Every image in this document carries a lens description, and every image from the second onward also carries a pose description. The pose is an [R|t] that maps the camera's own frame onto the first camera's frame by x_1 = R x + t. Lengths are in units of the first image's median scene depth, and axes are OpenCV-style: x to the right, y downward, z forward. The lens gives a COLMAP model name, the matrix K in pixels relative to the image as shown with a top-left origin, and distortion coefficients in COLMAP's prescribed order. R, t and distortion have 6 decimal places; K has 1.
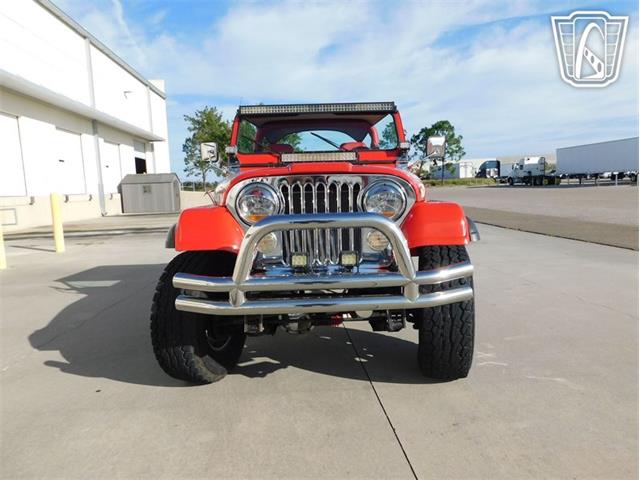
lens RADIAL K [[418.7, 0, 320.3], [0, 418.7, 232.5], [0, 0, 1]] dist [-0.073546, 0.052182]
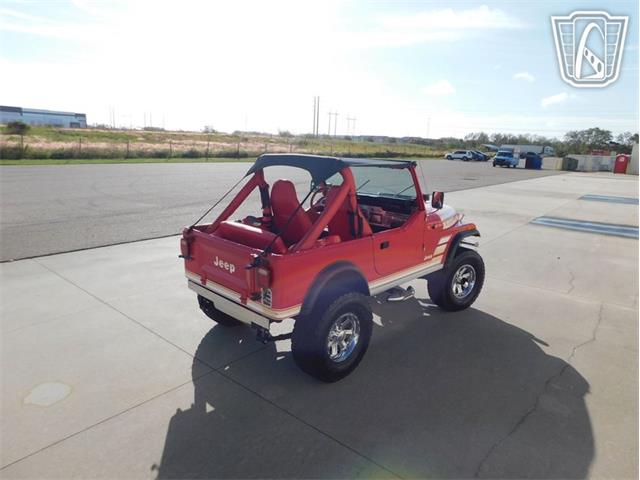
lens RADIAL K [[418.7, 0, 320.3], [0, 418.7, 232.5], [0, 0, 1]] dist [-0.073546, 0.052182]
pose [[-0.701201, -0.132724, 0.700501, -0.057240], [0.068049, 0.965575, 0.251065, -0.027338], [-0.709709, 0.223716, -0.668031, 0.132060]]
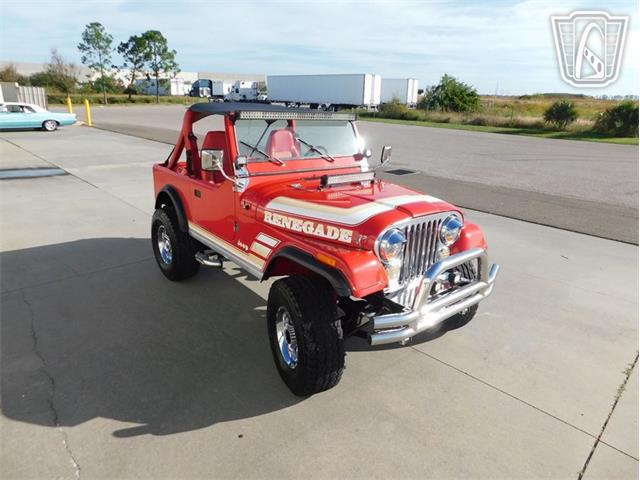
lens RADIAL K [[418.7, 0, 320.3], [0, 418.7, 232.5], [0, 0, 1]] dist [-0.073546, 0.052182]
pose [[0.772115, -0.128783, 0.622297, -0.043157], [0.000611, 0.979400, 0.201927, -0.014095], [-0.635483, -0.155531, 0.756288, 0.008036]]
